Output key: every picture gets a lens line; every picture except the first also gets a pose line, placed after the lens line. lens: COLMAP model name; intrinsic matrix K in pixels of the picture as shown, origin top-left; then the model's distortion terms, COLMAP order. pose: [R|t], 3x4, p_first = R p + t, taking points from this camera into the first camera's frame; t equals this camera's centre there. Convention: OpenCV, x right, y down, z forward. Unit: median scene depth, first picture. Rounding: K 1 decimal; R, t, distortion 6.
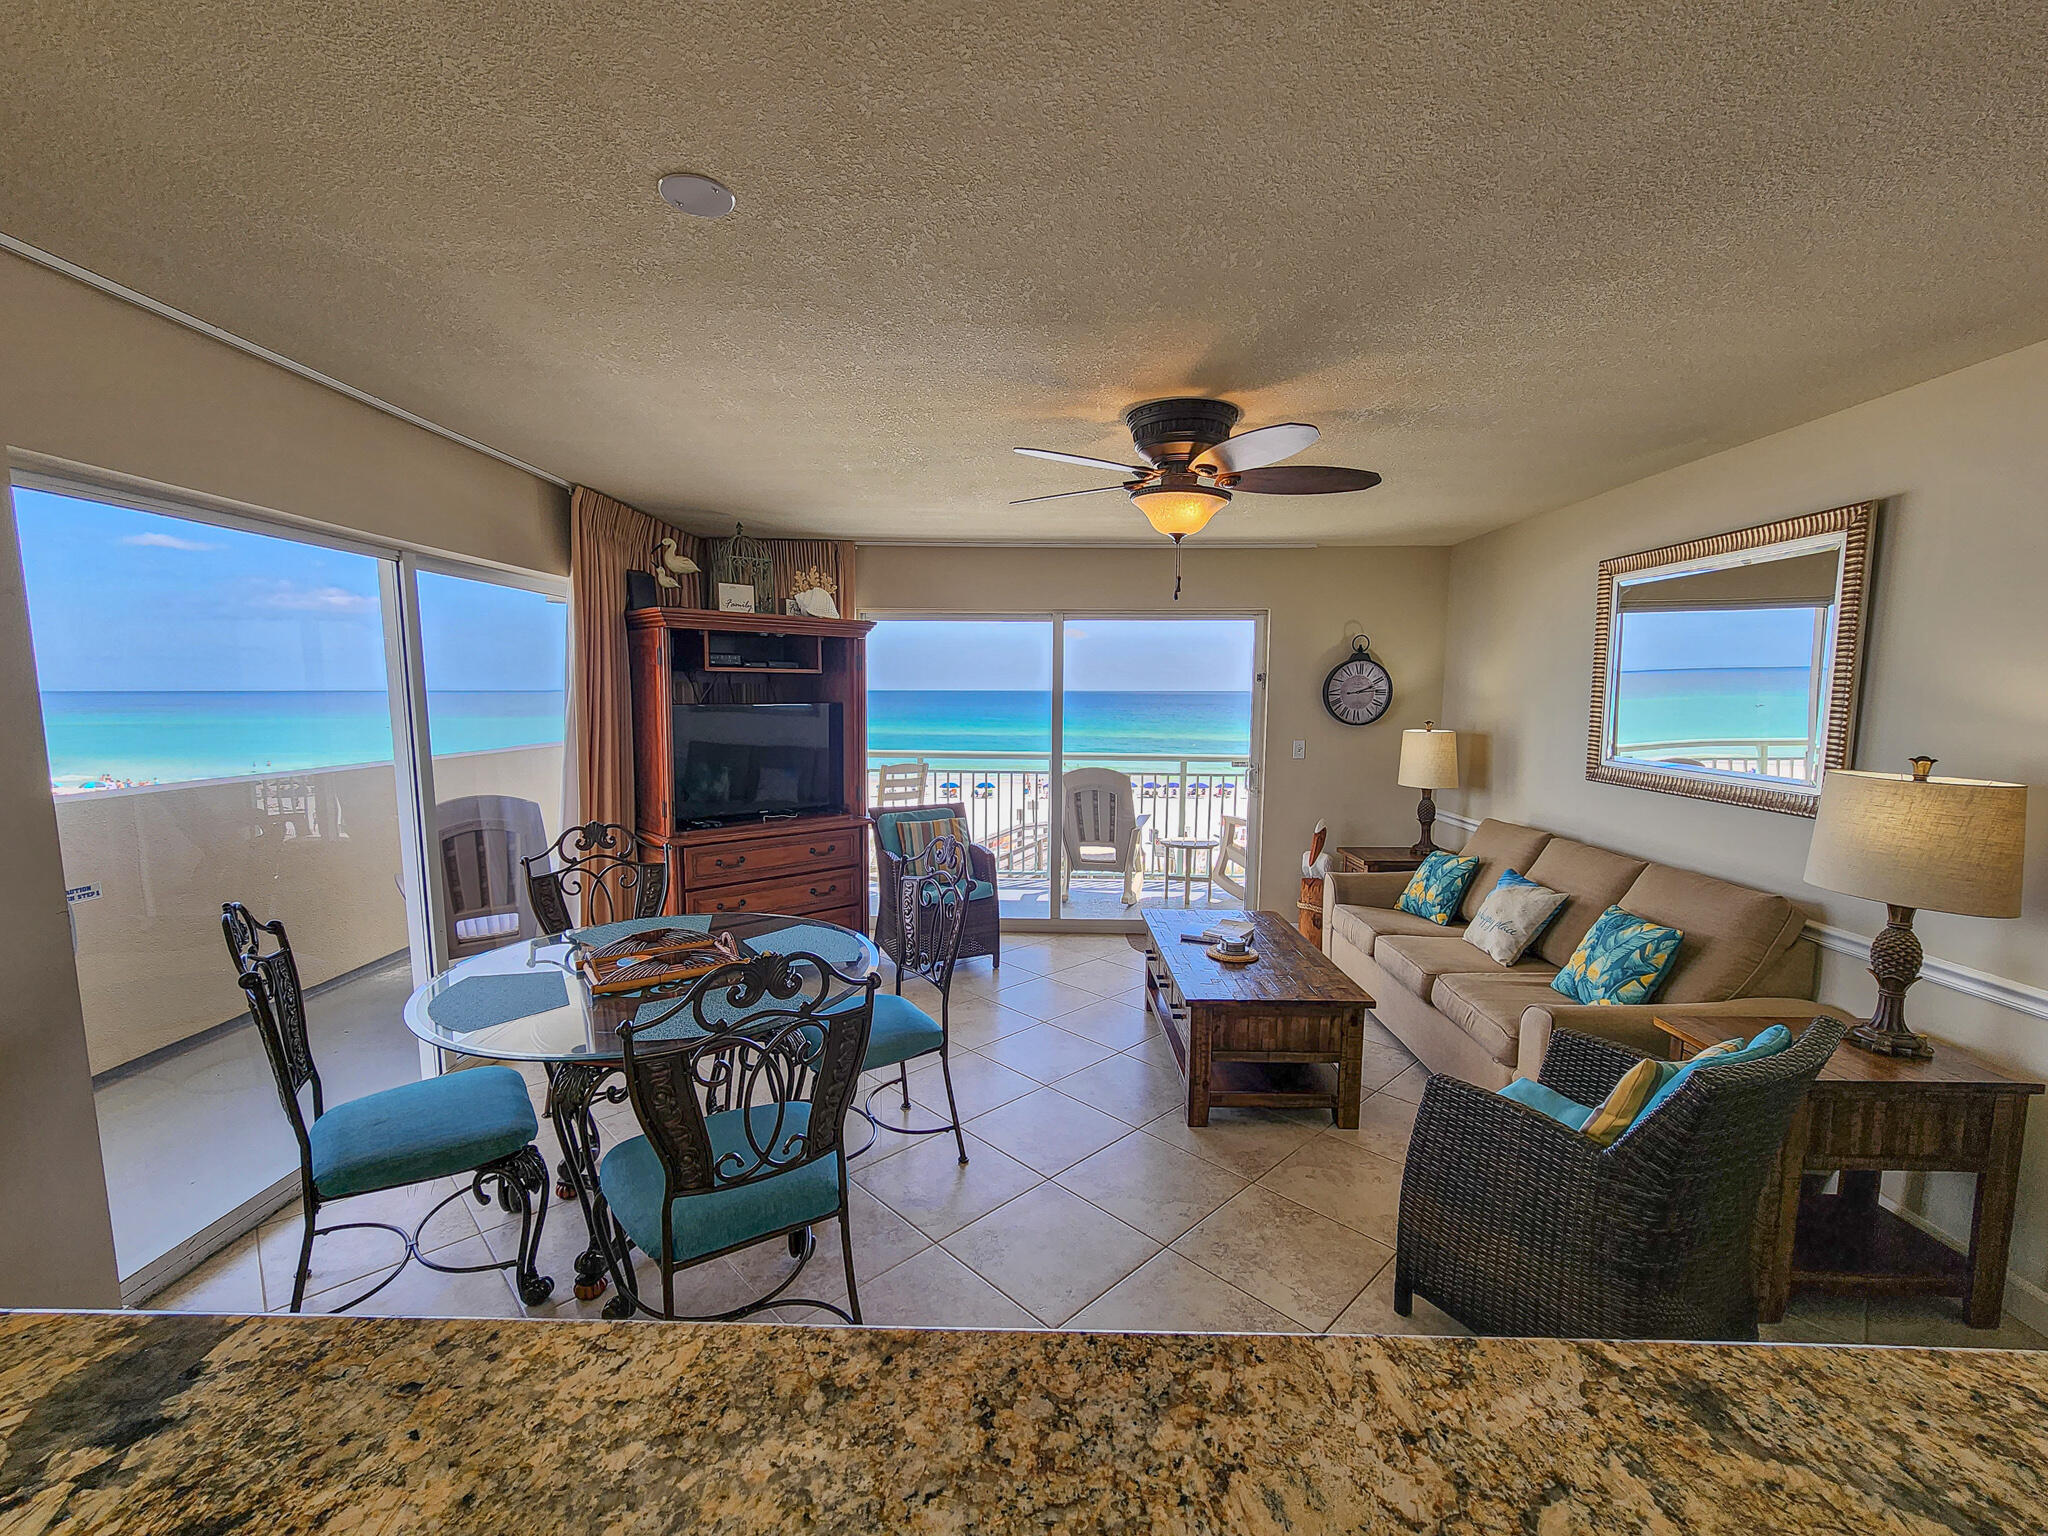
lens RADIAL K [[848.2, 0, 1021.3], [0, 848.2, 789.3], [0, 0, 1]] dist [-0.000423, -0.000780]
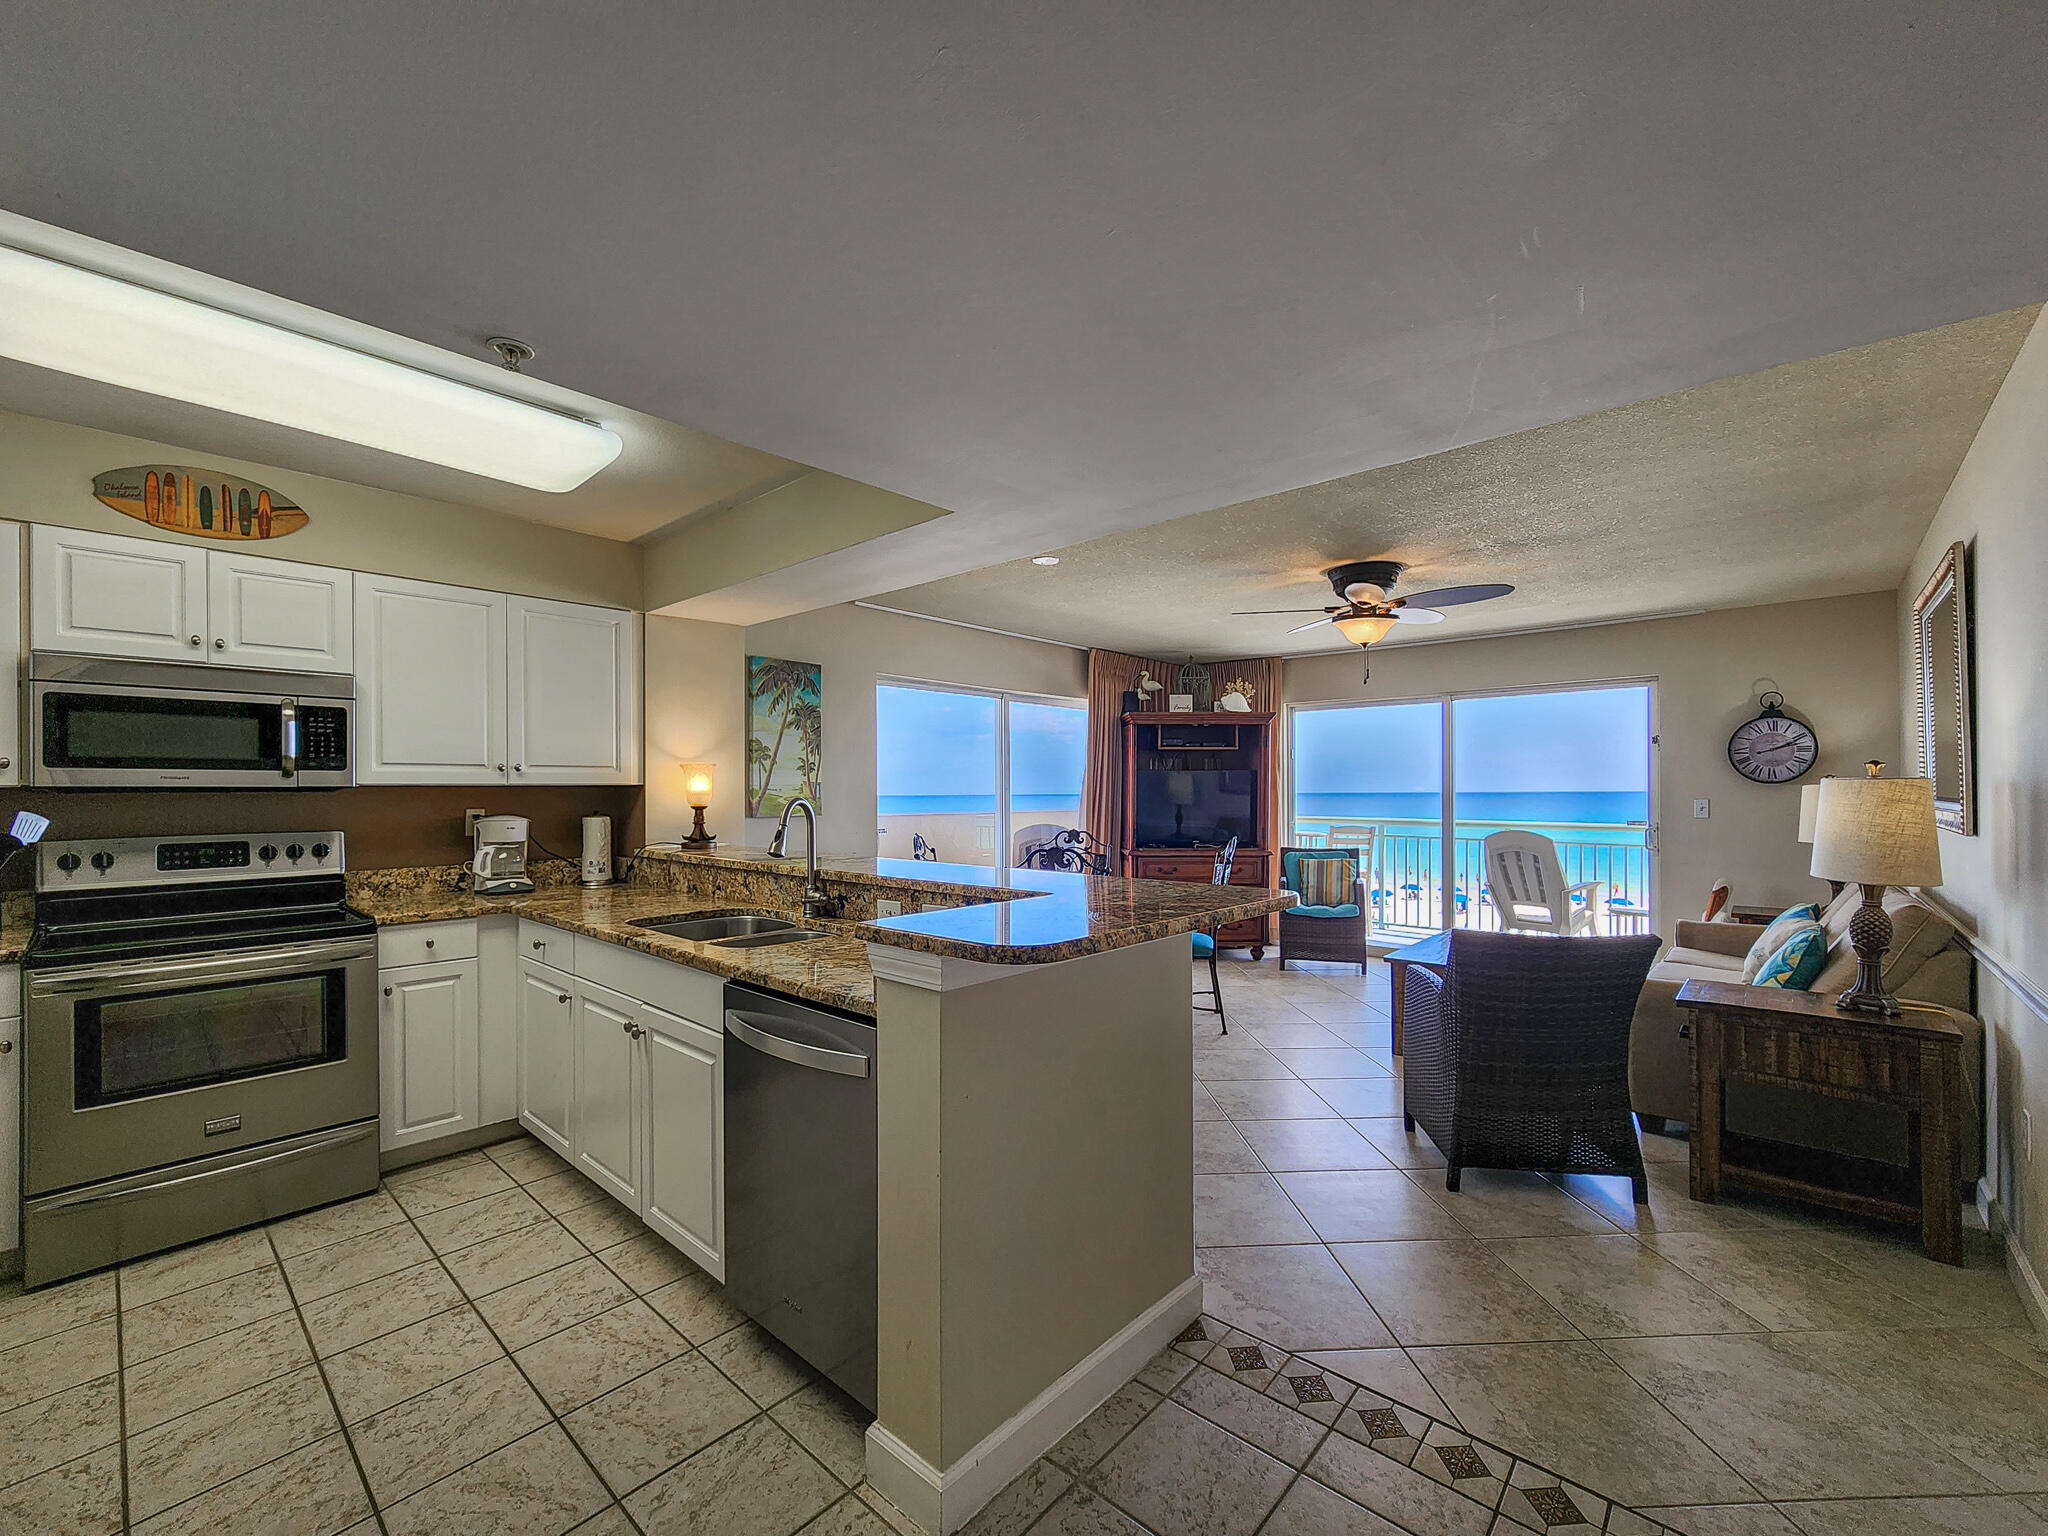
lens RADIAL K [[848.2, 0, 1021.3], [0, 848.2, 789.3], [0, 0, 1]] dist [-0.000423, -0.000780]
pose [[0.751947, -0.008508, -0.659169, 0.483780], [-0.070868, 0.993079, -0.093661, 0.103004], [0.655404, 0.117142, 0.746139, -0.356261]]
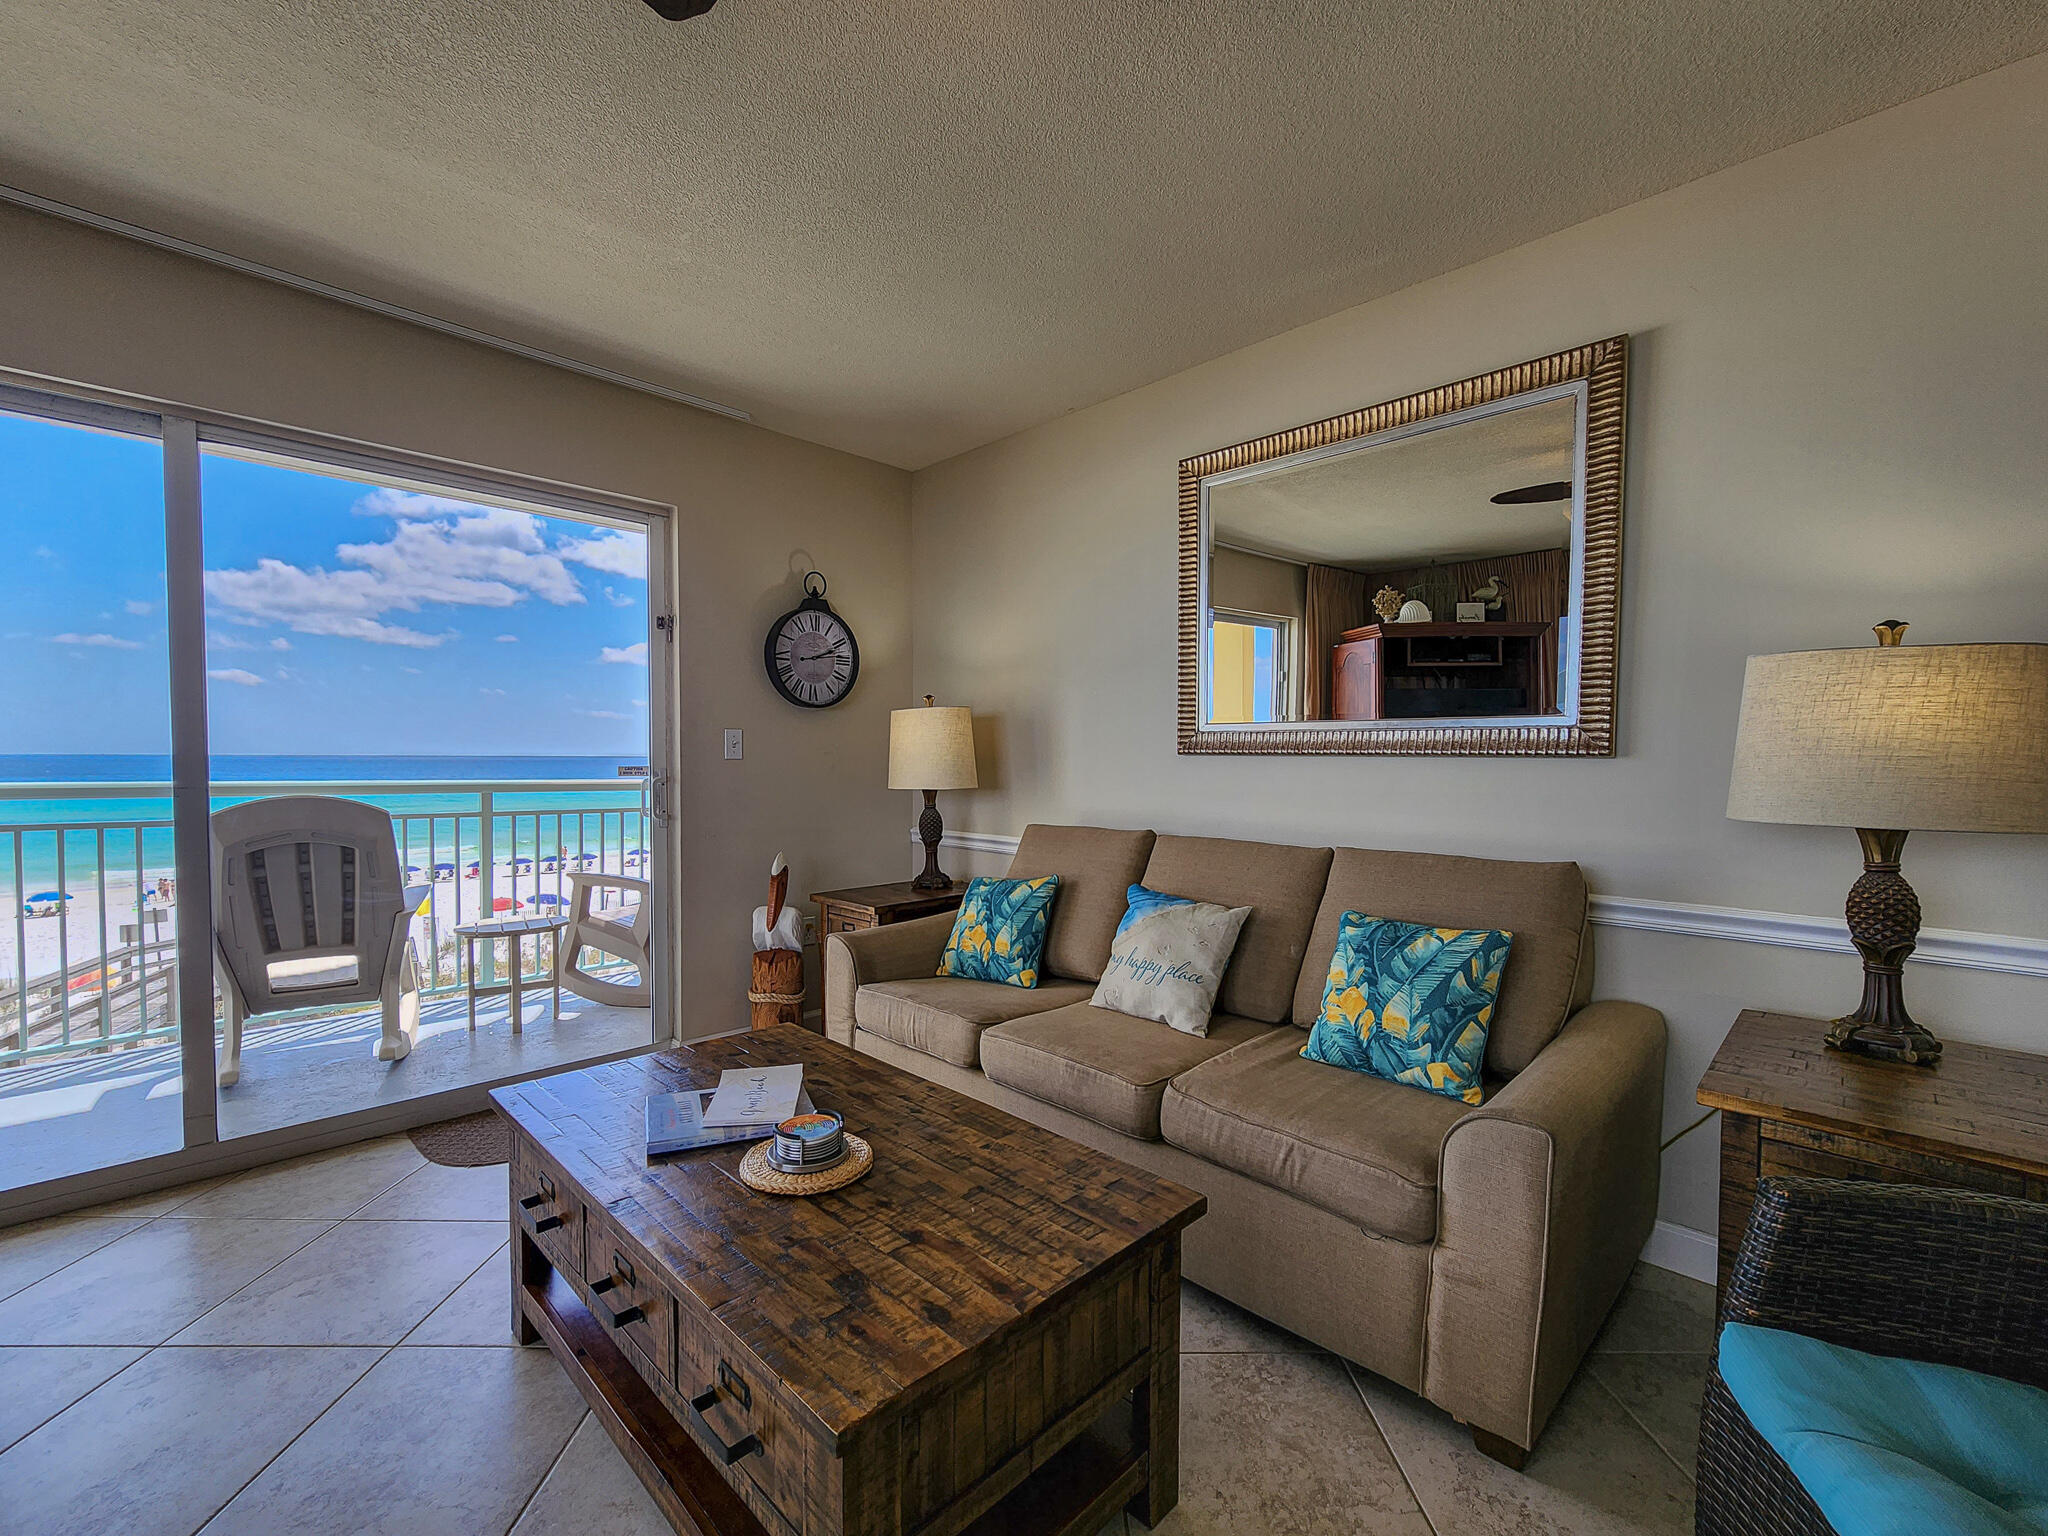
lens RADIAL K [[857.9, 0, 1021.4], [0, 857.9, 788.5], [0, 0, 1]] dist [-0.001510, -0.000039]
pose [[0.693134, -0.026044, 0.720338, 0.027651], [0.081295, 0.995795, -0.042222, 0.036160], [-0.716210, 0.087826, 0.692336, 0.529559]]
